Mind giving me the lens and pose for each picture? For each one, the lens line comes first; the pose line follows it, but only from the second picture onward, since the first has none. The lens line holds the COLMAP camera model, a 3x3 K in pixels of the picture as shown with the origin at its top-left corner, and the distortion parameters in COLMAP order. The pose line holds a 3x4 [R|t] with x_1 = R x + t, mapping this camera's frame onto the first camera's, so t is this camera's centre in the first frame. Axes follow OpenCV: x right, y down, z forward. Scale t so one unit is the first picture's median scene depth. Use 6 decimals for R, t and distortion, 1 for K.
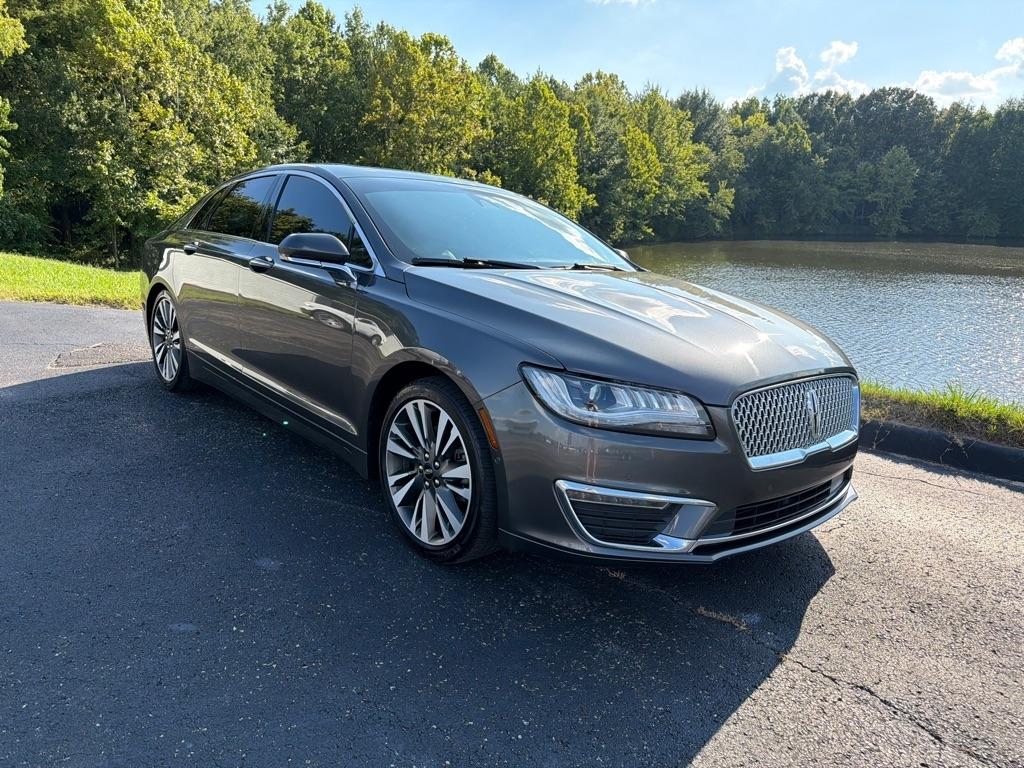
lens RADIAL K [[731.6, 0, 509.4], [0, 731.6, 381.3], [0, 0, 1]] dist [0.018229, -0.028719]
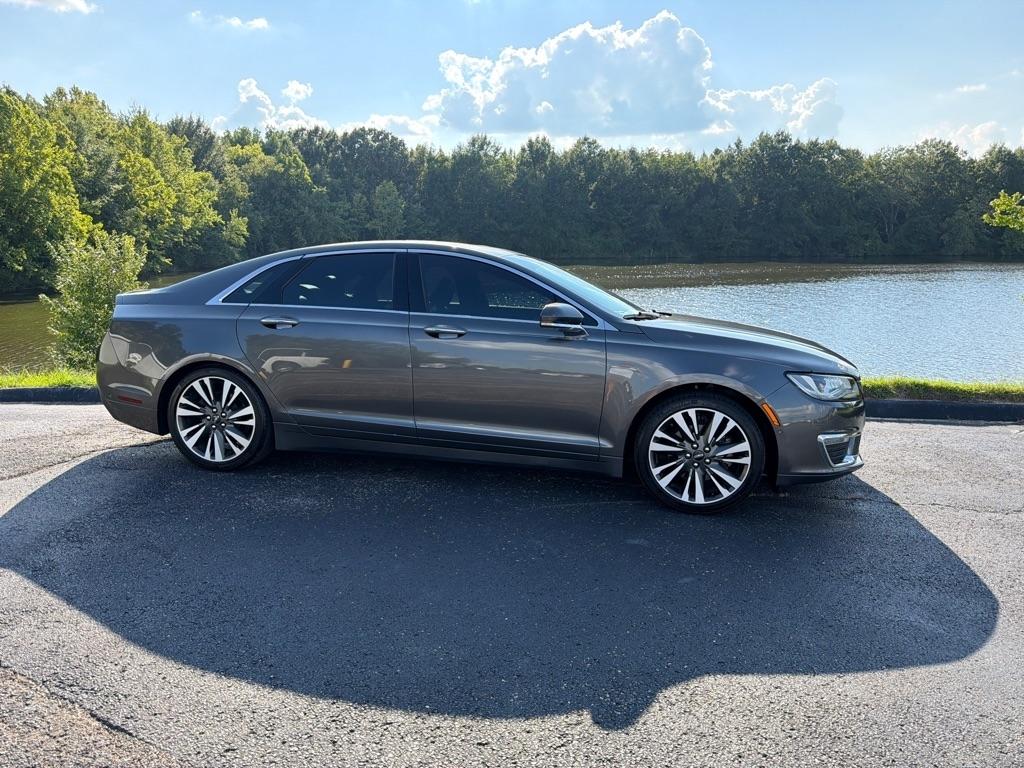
lens RADIAL K [[725.0, 0, 510.2], [0, 725.0, 386.5], [0, 0, 1]] dist [0.056816, -0.077539]
pose [[0.792252, -0.136877, 0.594645, -1.183264], [0.152774, 0.987973, 0.023872, -0.102440], [-0.590760, 0.071933, 0.803634, 0.020240]]
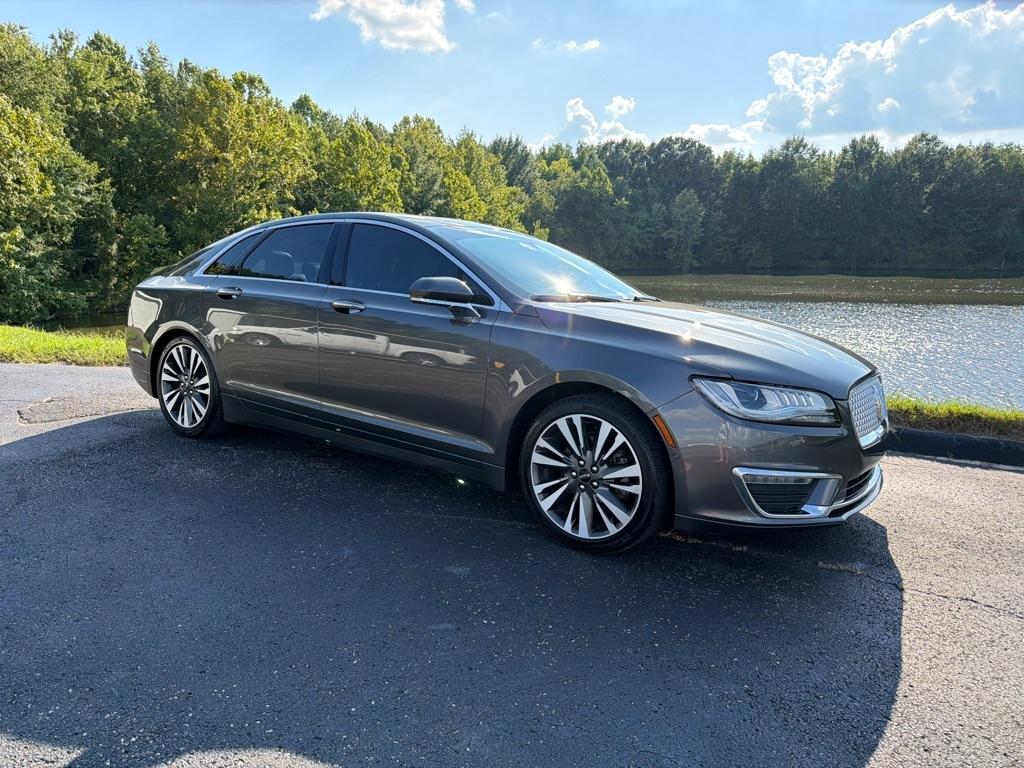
lens RADIAL K [[725.0, 0, 510.2], [0, 725.0, 386.5], [0, 0, 1]] dist [0.056816, -0.077539]
pose [[0.969553, -0.056878, 0.238184, -0.455719], [0.067022, 0.997148, -0.034706, 0.012283], [-0.235531, 0.049613, 0.970600, -0.094432]]
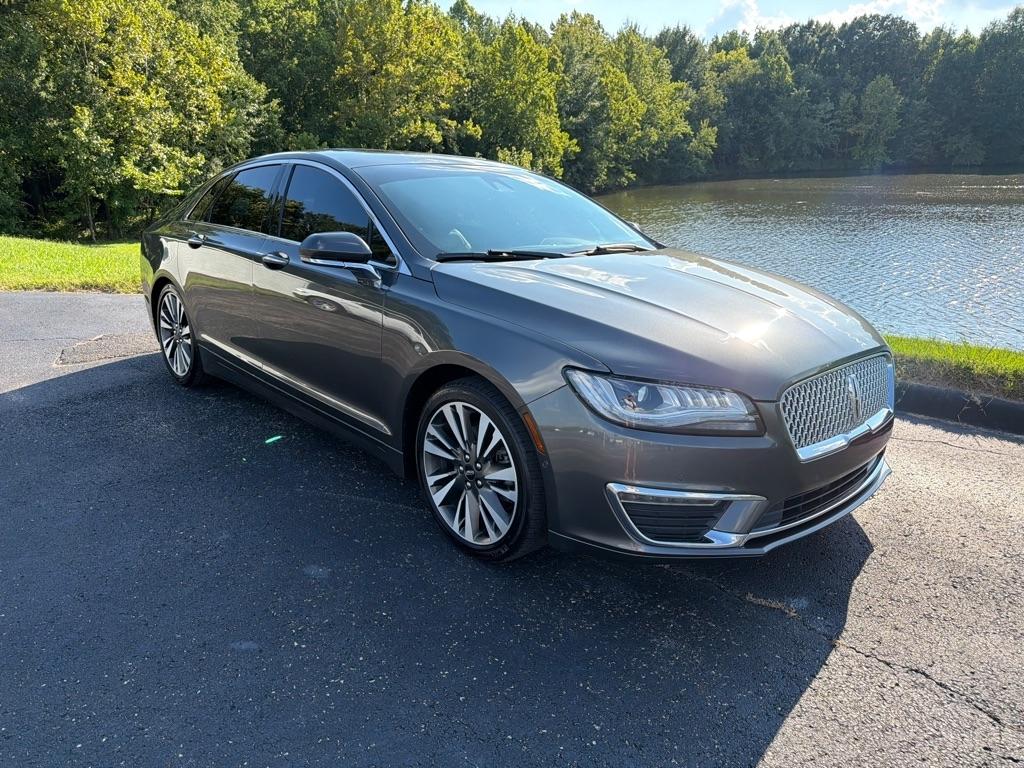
lens RADIAL K [[733.2, 0, 508.8], [0, 733.2, 384.7], [0, 0, 1]] dist [0.004413, -0.010356]
pose [[0.998630, -0.050874, 0.012275, -0.058989], [0.049898, 0.996312, 0.069799, -0.058690], [-0.015780, -0.069091, 0.997486, 0.008457]]
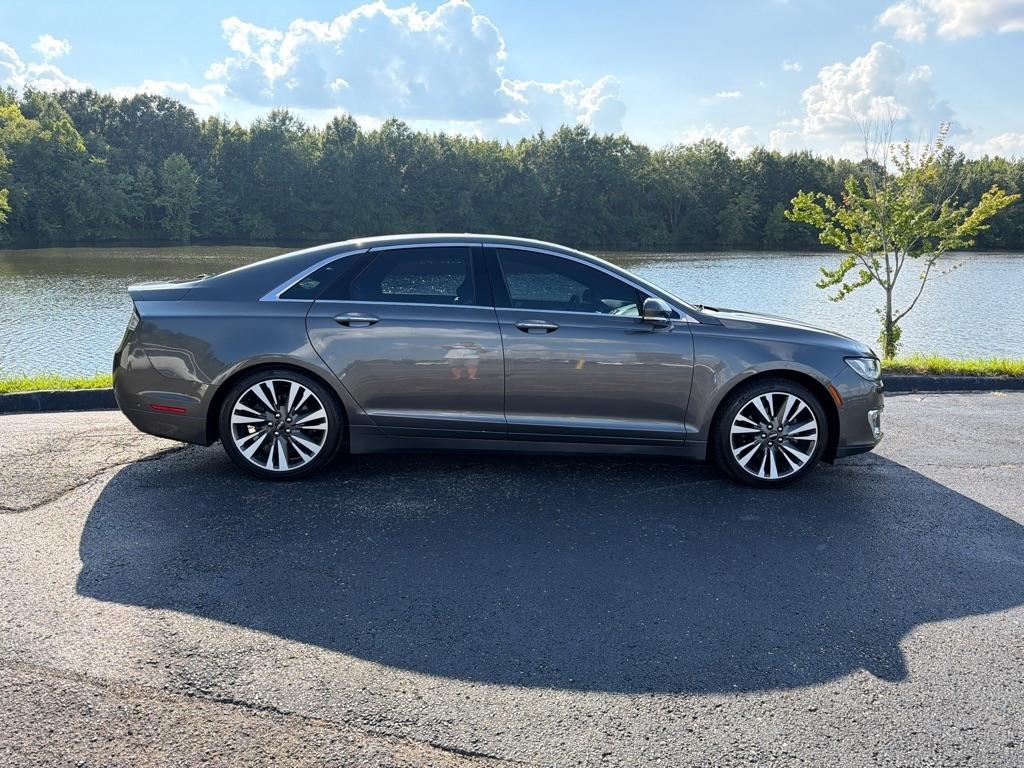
lens RADIAL K [[724.6, 0, 515.8], [0, 724.6, 383.0], [0, 0, 1]] dist [0.056013, -0.080307]
pose [[0.601732, -0.173586, 0.779607, -1.589238], [0.173630, 0.981183, 0.084454, -0.214517], [-0.779597, 0.084545, 0.620549, 0.390063]]
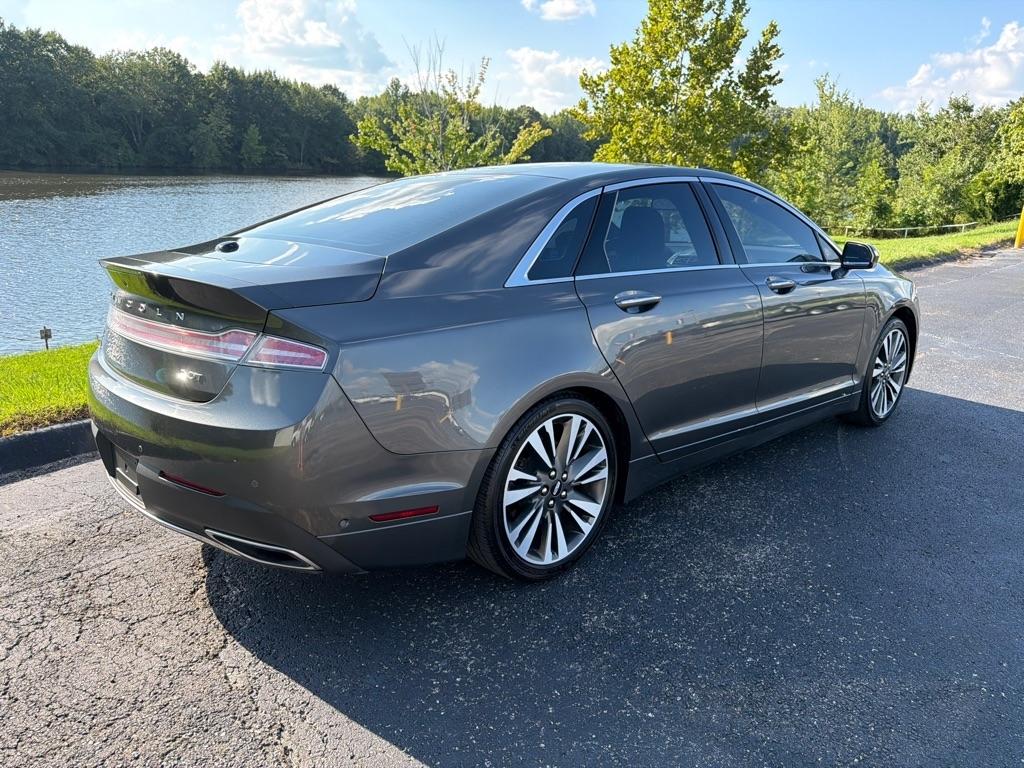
lens RADIAL K [[733.2, 0, 508.8], [0, 733.2, 384.7], [0, 0, 1]] dist [0.004413, -0.010356]
pose [[-0.032567, -0.304885, 0.951832, -1.581070], [0.190517, 0.932982, 0.305365, -0.495684], [-0.981143, 0.191285, 0.027701, 1.678239]]
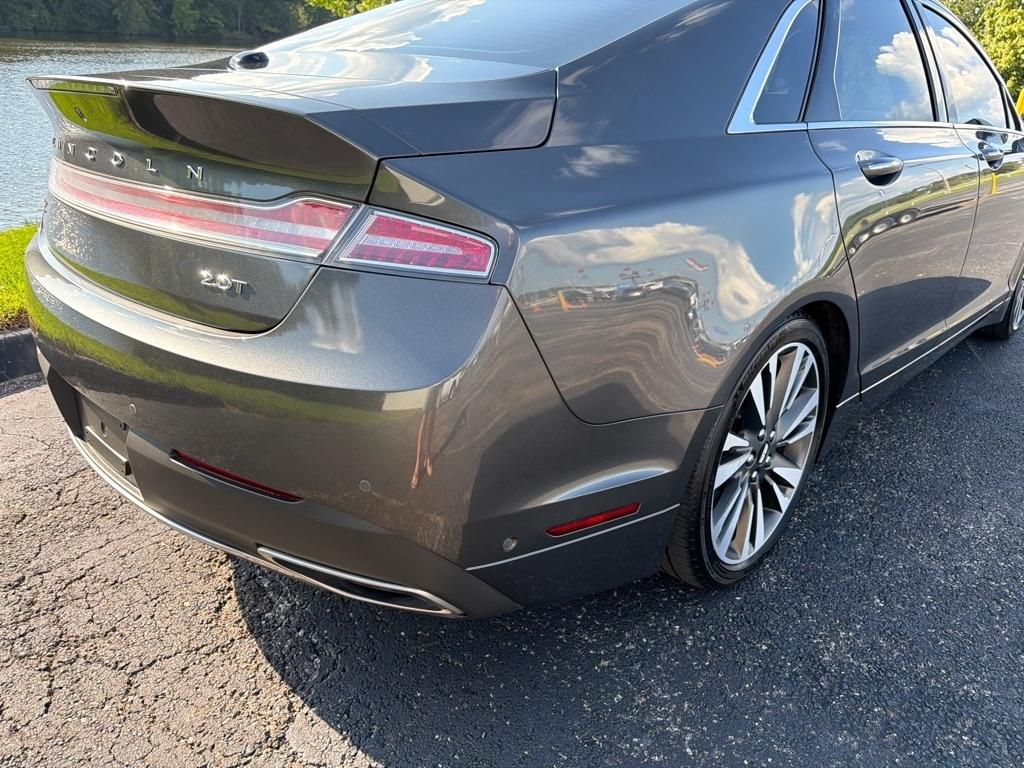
lens RADIAL K [[737.0, 0, 509.0], [0, 737.0, 386.9], [0, 0, 1]] dist [-0.002489, -0.003621]
pose [[-0.088019, -0.441276, 0.893044, -1.313543], [0.164107, 0.877850, 0.449943, -0.453925], [-0.982508, 0.186158, -0.004851, 1.840170]]
